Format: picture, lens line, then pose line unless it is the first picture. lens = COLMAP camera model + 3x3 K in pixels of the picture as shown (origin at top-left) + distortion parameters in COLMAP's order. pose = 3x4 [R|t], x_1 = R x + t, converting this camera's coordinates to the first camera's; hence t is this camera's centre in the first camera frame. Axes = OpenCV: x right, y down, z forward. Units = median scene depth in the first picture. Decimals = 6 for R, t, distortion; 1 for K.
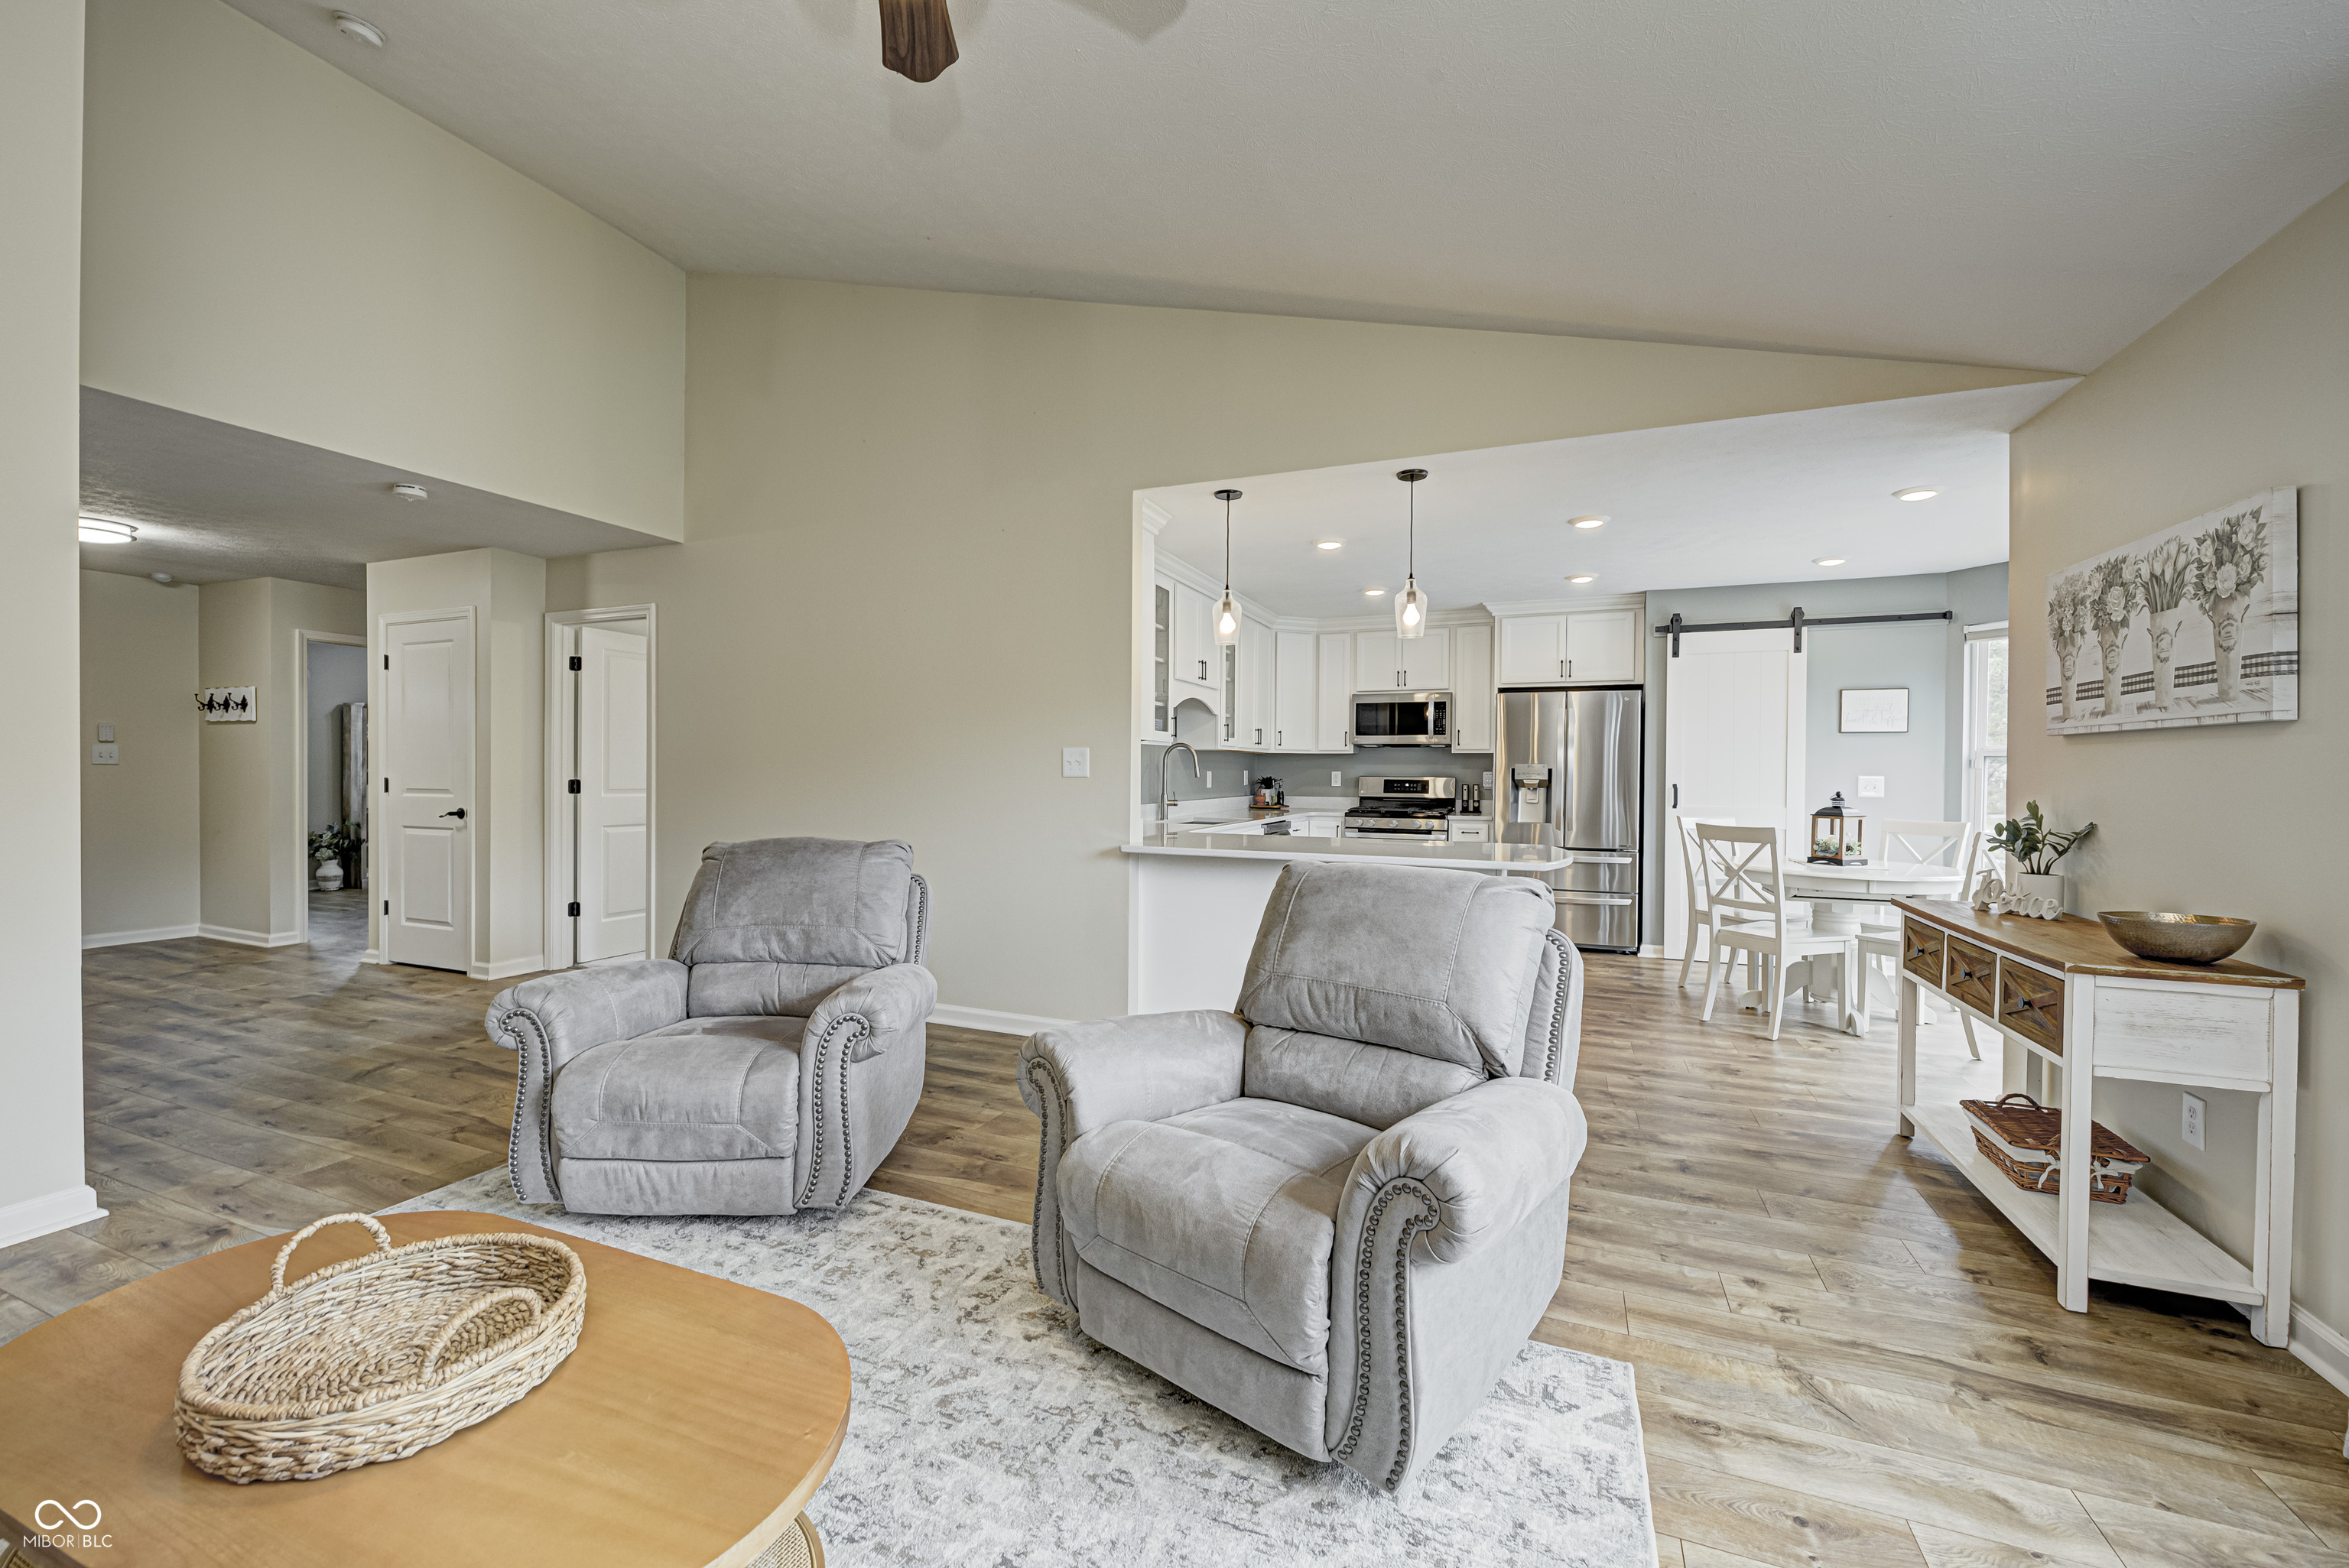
lens RADIAL K [[933.9, 0, 1162.5], [0, 933.9, 781.0], [0, 0, 1]] dist [0.002432, -0.000070]
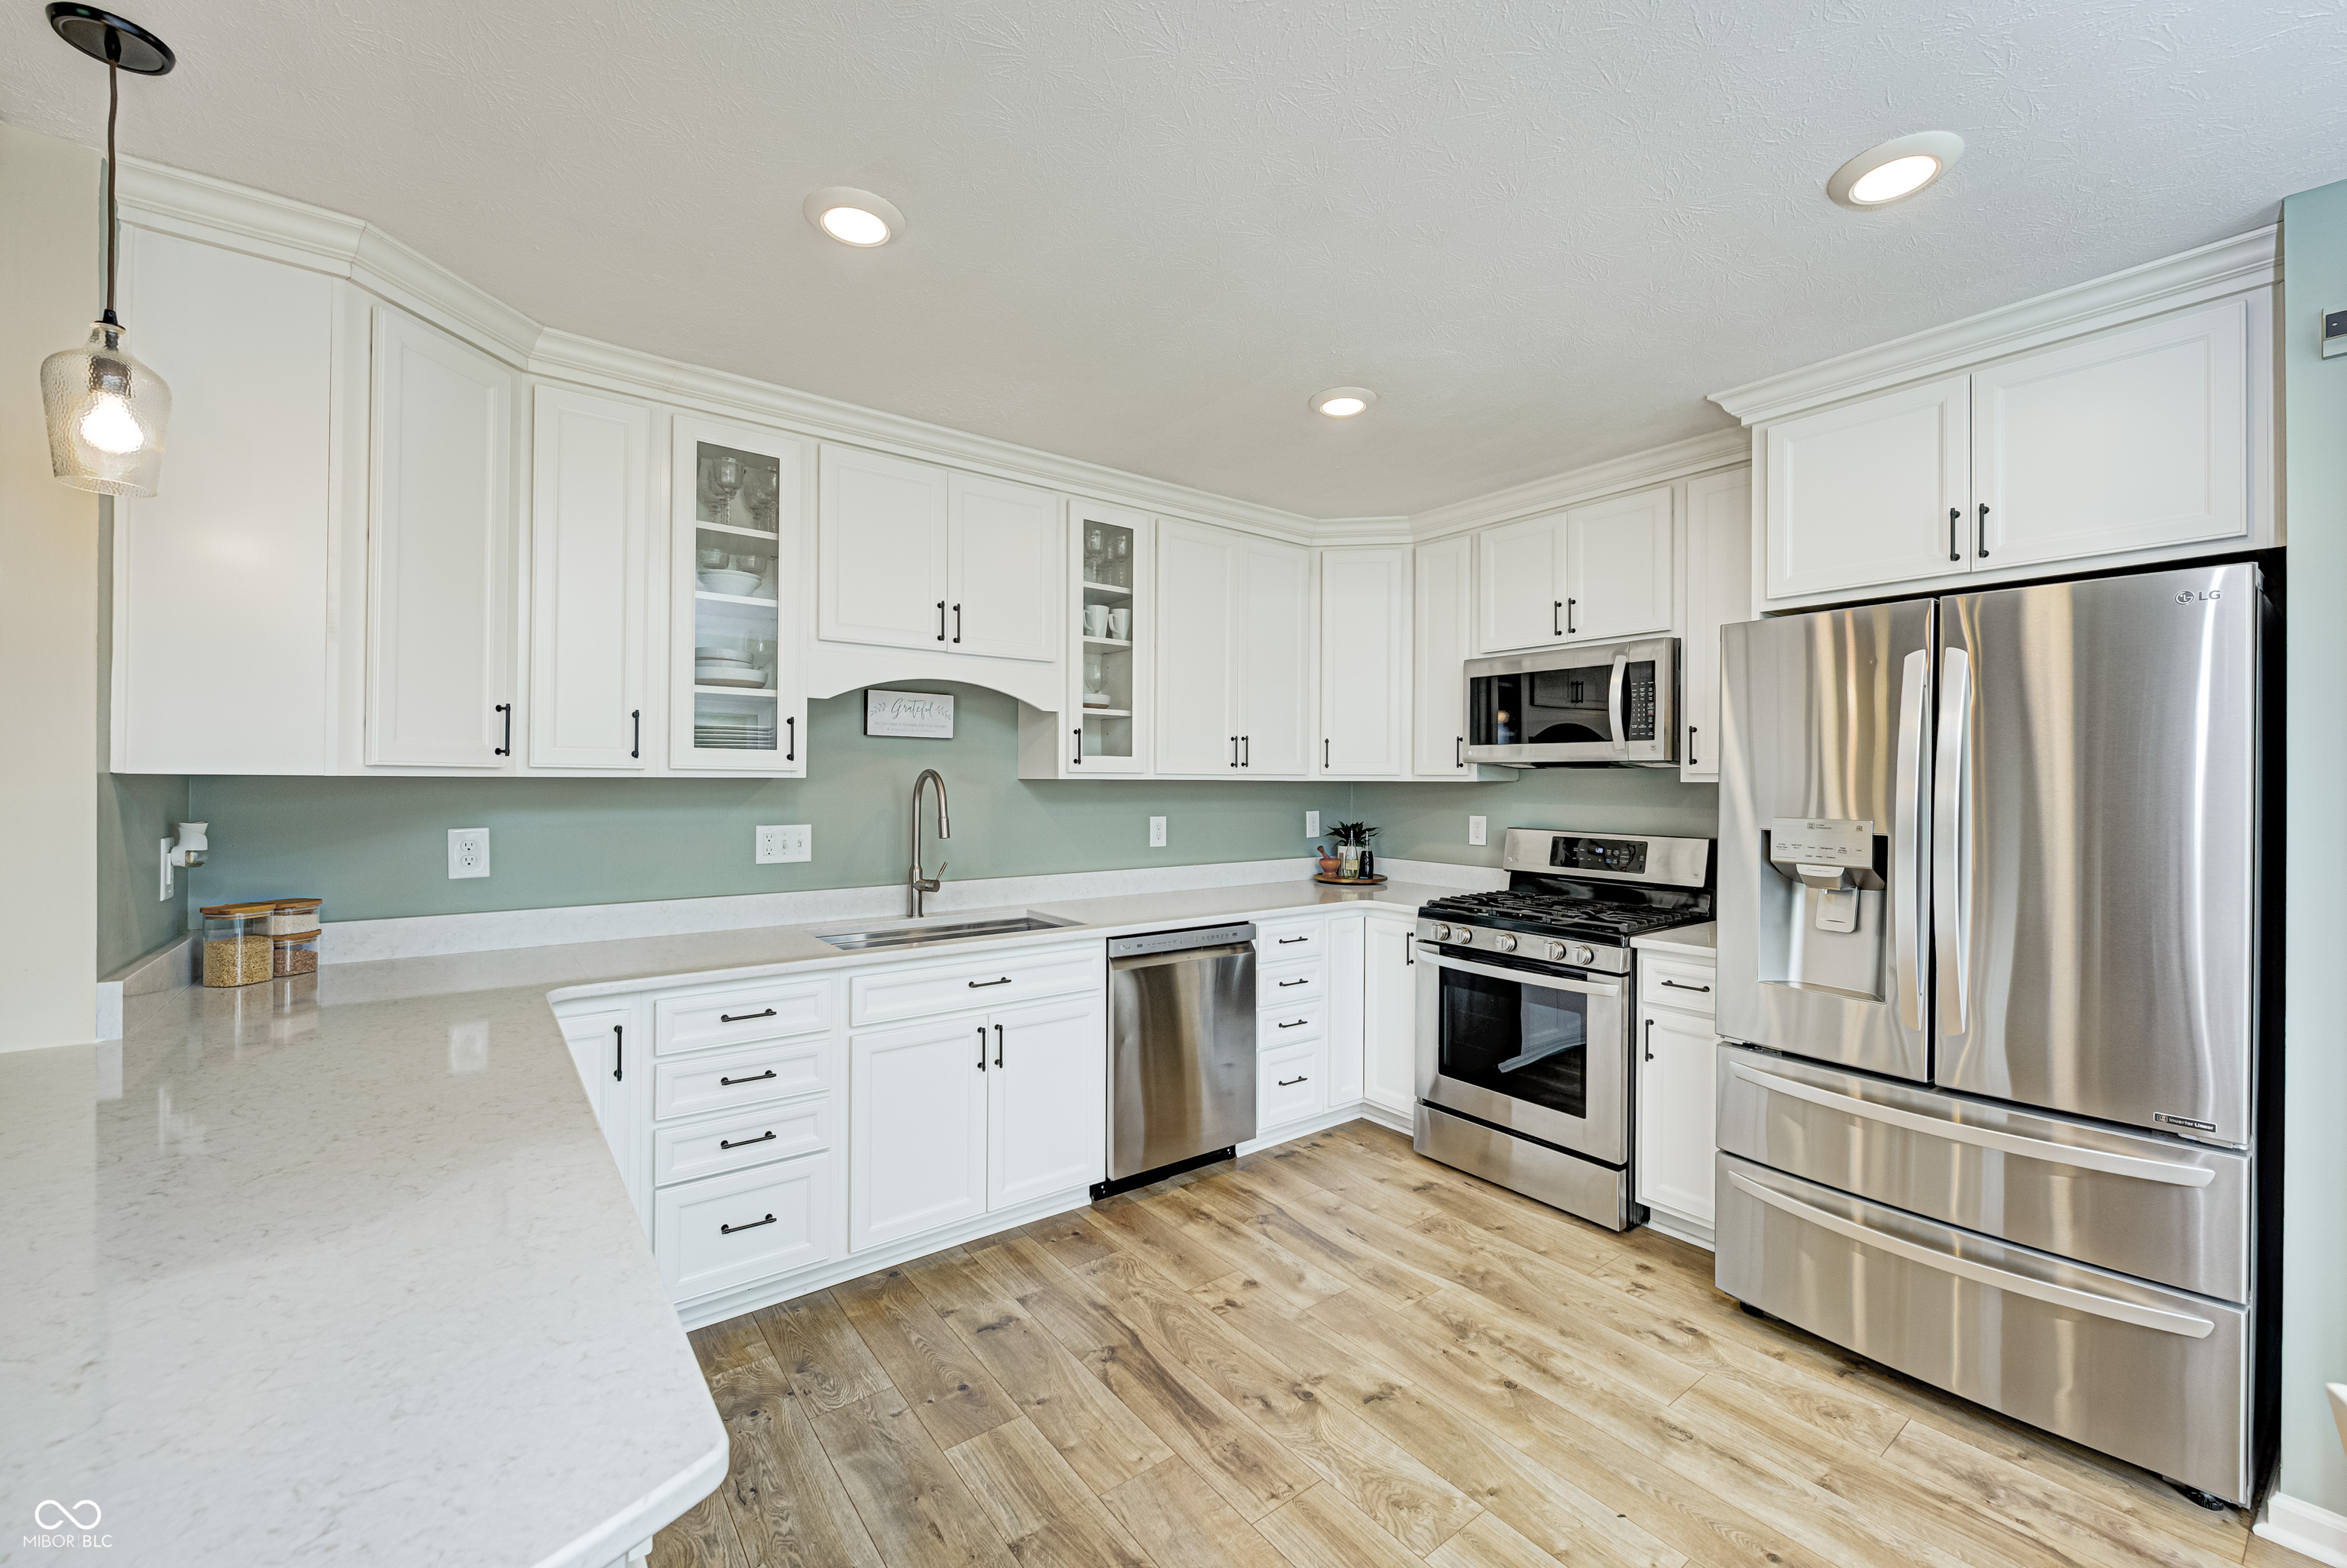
lens RADIAL K [[933.1, 0, 1178.5], [0, 933.1, 778.9], [0, 0, 1]] dist [0.002432, -0.000070]
pose [[0.859820, -0.004004, -0.510582, 0.324025], [-0.002252, 0.999930, -0.011633, -0.025330], [0.510593, 0.011152, 0.859750, 0.515686]]
